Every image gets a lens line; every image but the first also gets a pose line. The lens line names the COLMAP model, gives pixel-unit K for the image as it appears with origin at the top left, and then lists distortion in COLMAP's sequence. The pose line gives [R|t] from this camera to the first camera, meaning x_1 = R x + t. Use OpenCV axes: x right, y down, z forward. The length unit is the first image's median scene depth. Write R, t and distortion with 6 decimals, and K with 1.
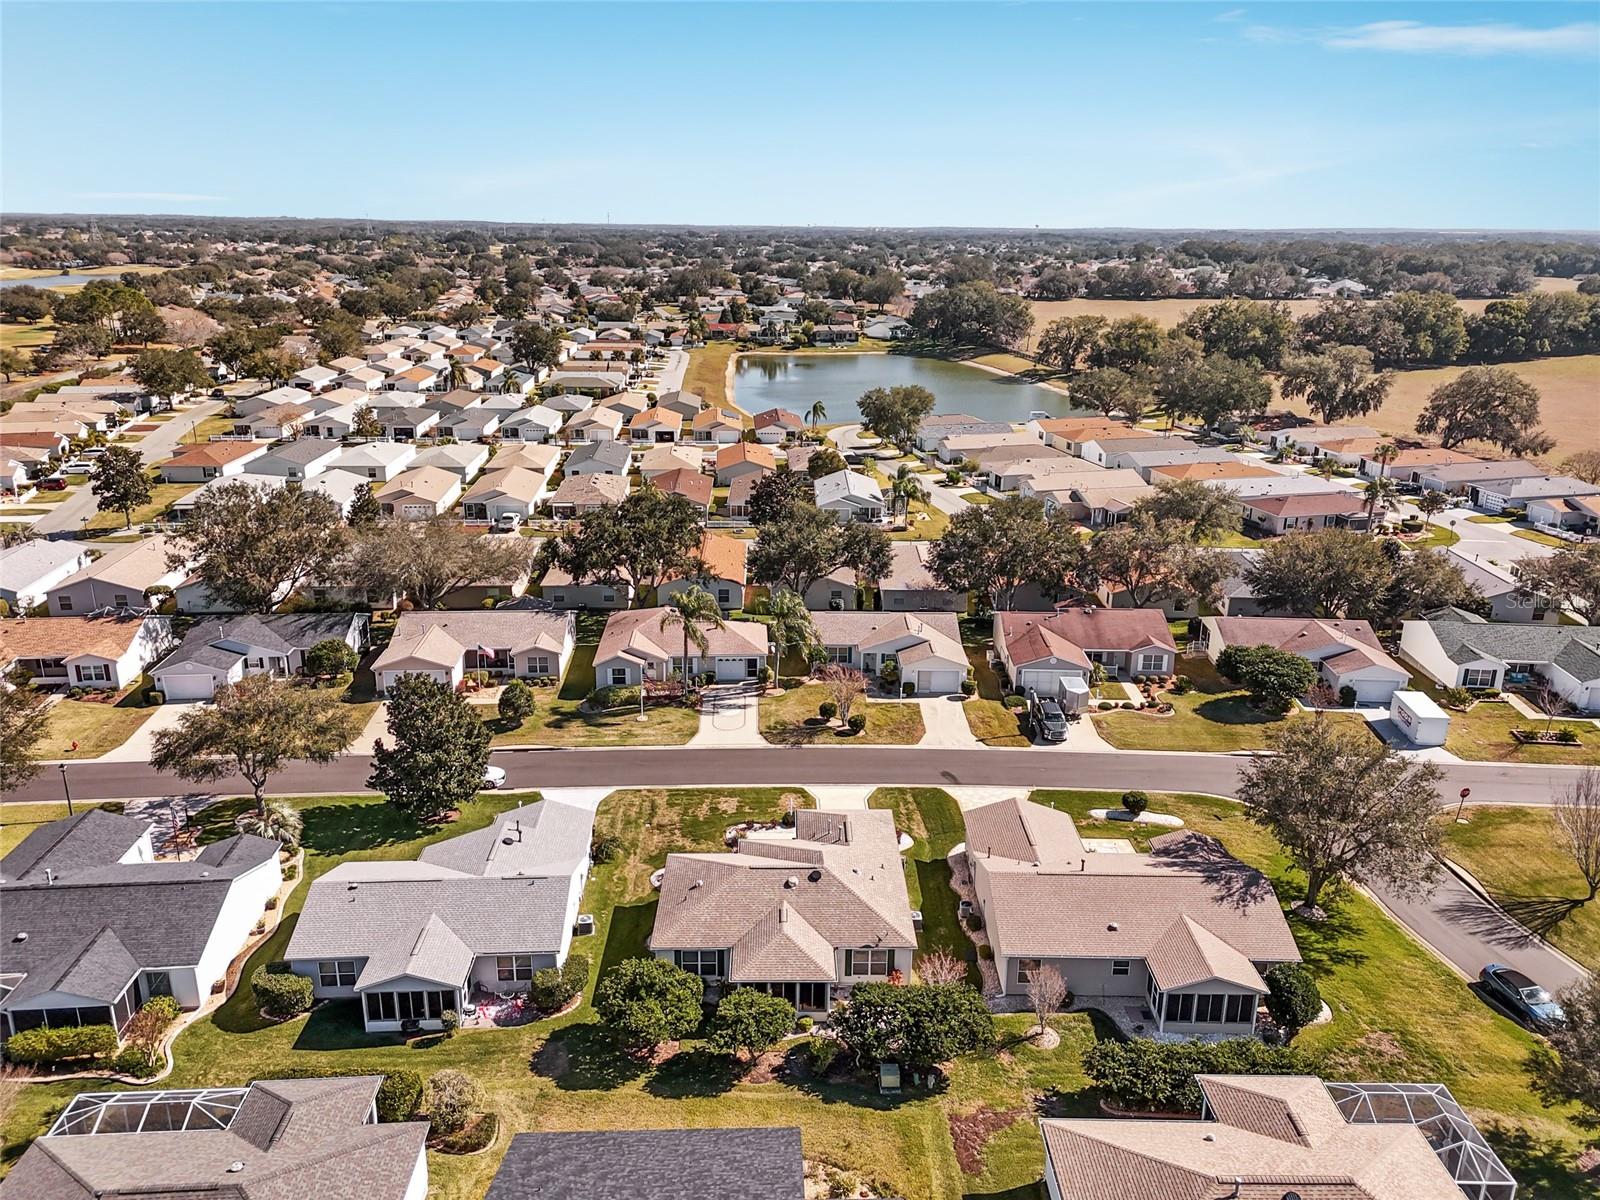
lens RADIAL K [[1173.6, 0, 795.2], [0, 1173.6, 593.2], [0, 0, 1]] dist [0.075751, -0.057560]
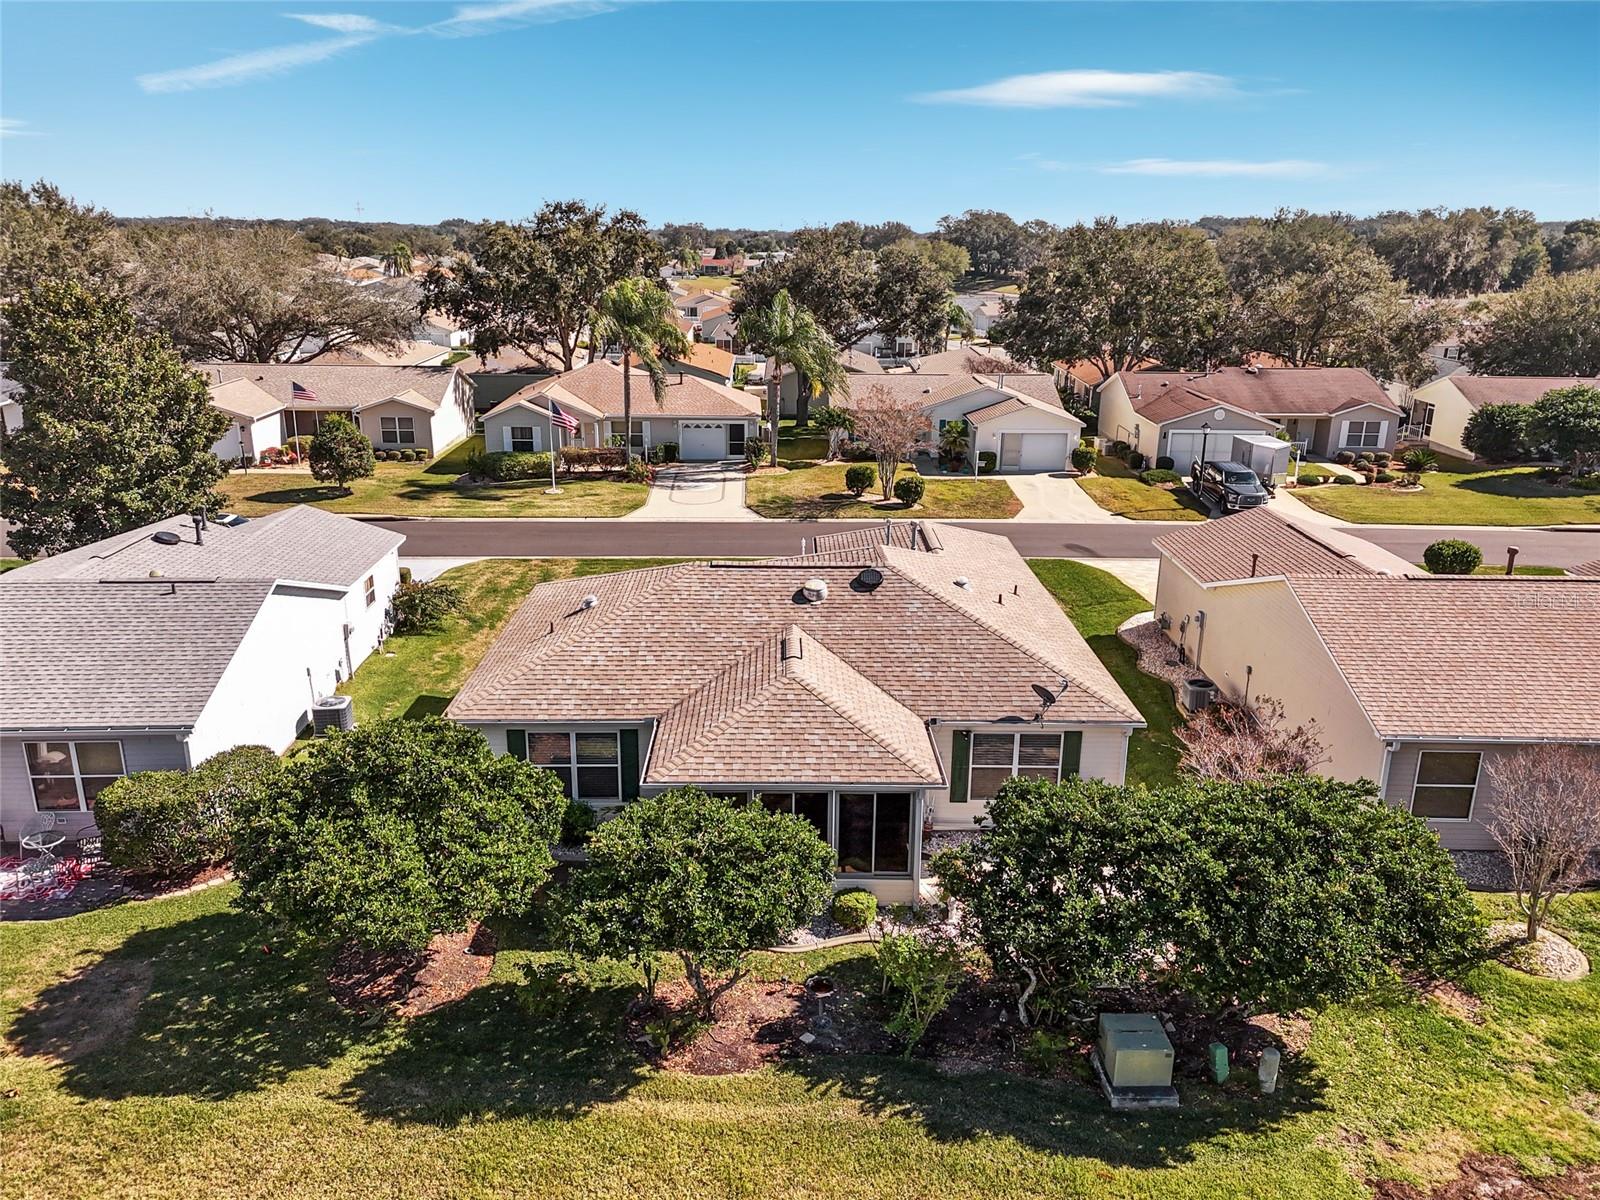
lens RADIAL K [[1173.6, 0, 800.3], [0, 1173.6, 586.8], [0, 0, 1]] dist [0.075751, -0.057560]
pose [[0.999978, 0.002931, 0.005914, -0.009460], [-0.002845, 0.999890, -0.014545, 0.250392], [-0.005956, 0.014528, 0.999877, 0.593273]]
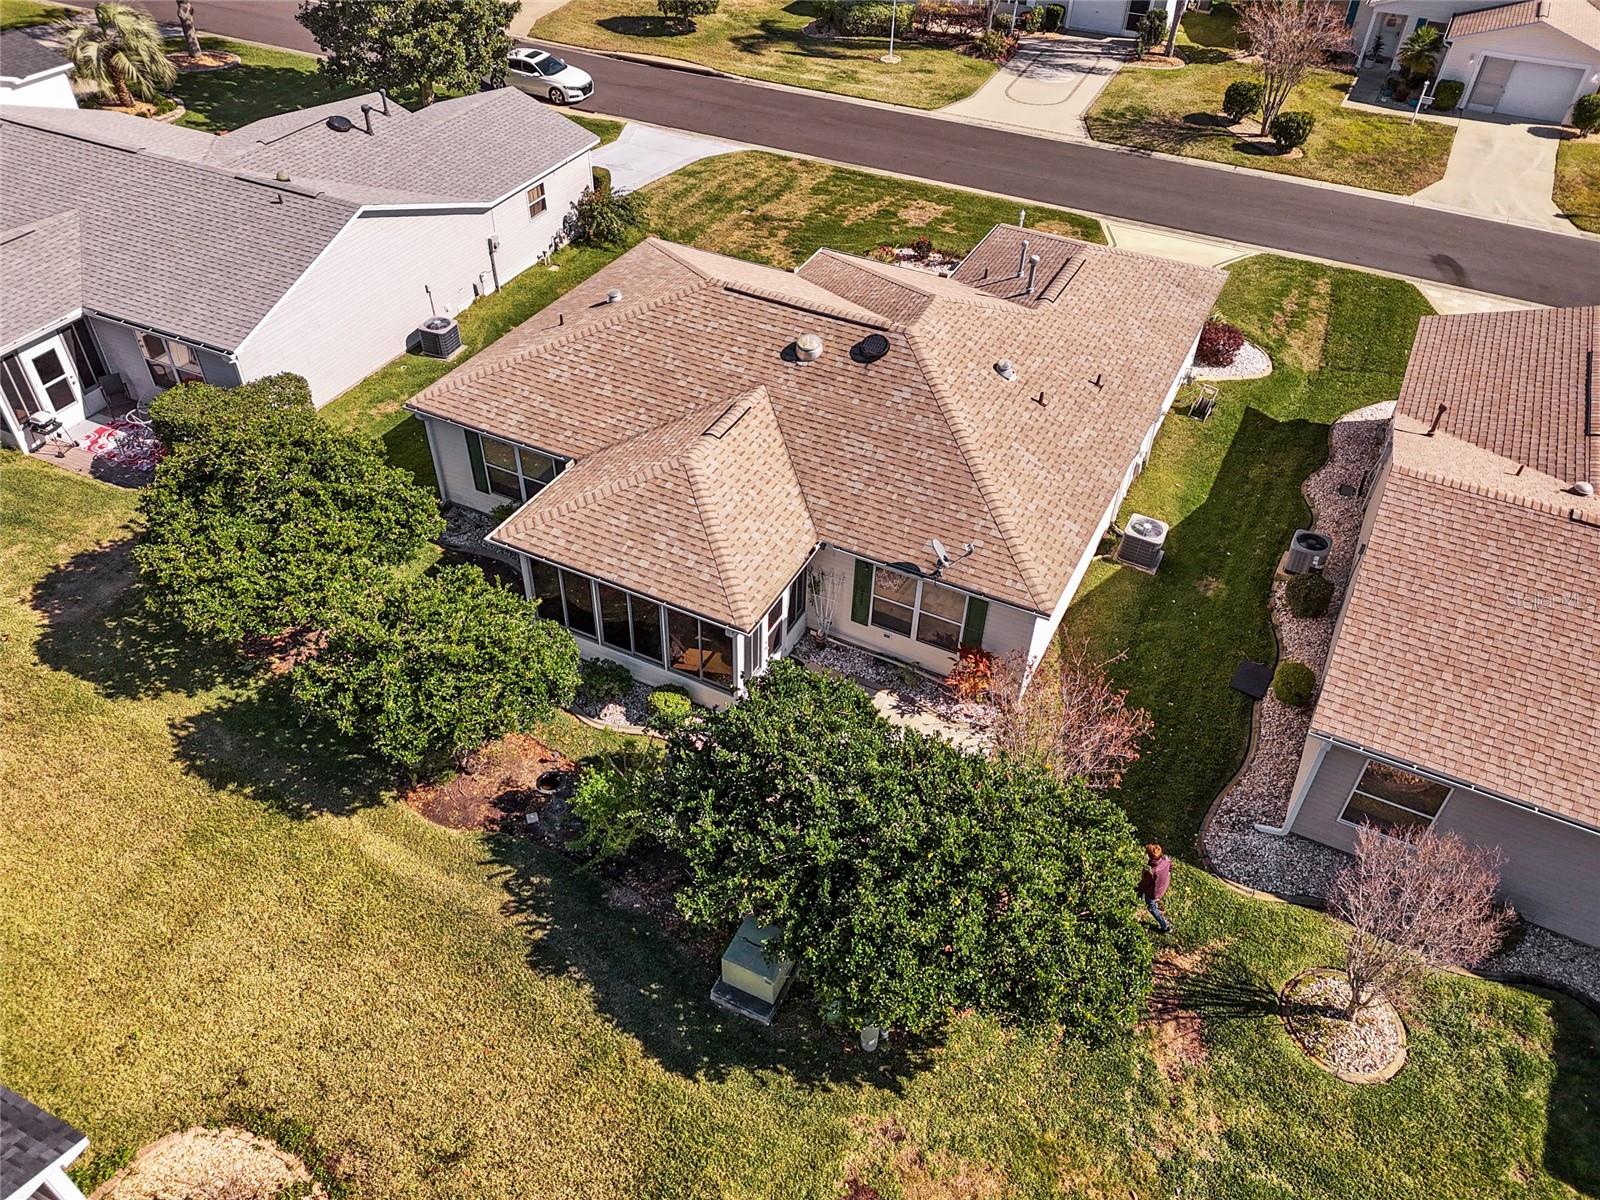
lens RADIAL K [[1173.6, 0, 798.3], [0, 1173.6, 590.3], [0, 0, 1]] dist [0.075751, -0.057560]
pose [[0.888963, 0.310844, -0.336335, 0.142083], [-0.157740, 0.897269, 0.412343, 0.162769], [0.429957, -0.313504, 0.846671, 0.667570]]
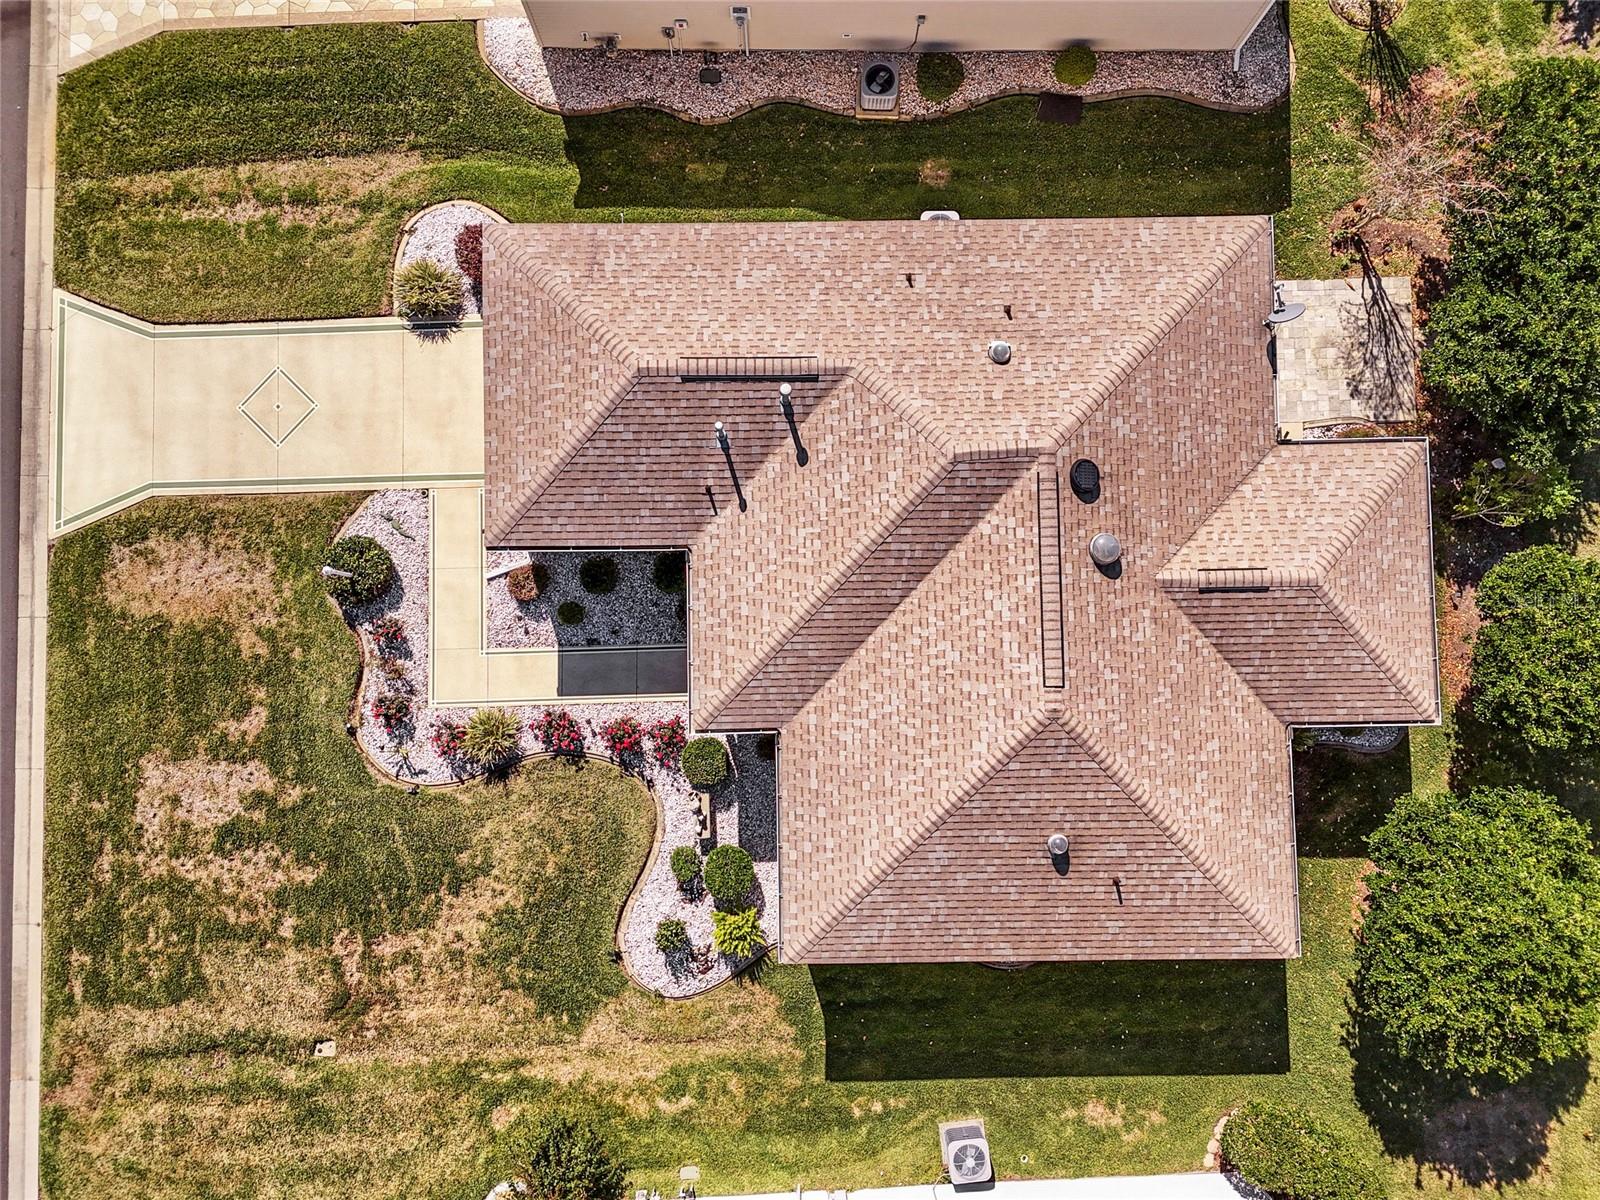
lens RADIAL K [[1173.6, 0, 802.3], [0, 1173.6, 602.1], [0, 0, 1]] dist [0.075751, -0.057560]
pose [[-0.004125, -0.998788, 0.049048, -0.031684], [0.285635, 0.045829, 0.957242, -0.084967], [-0.958330, 0.017958, 0.285100, 0.990600]]
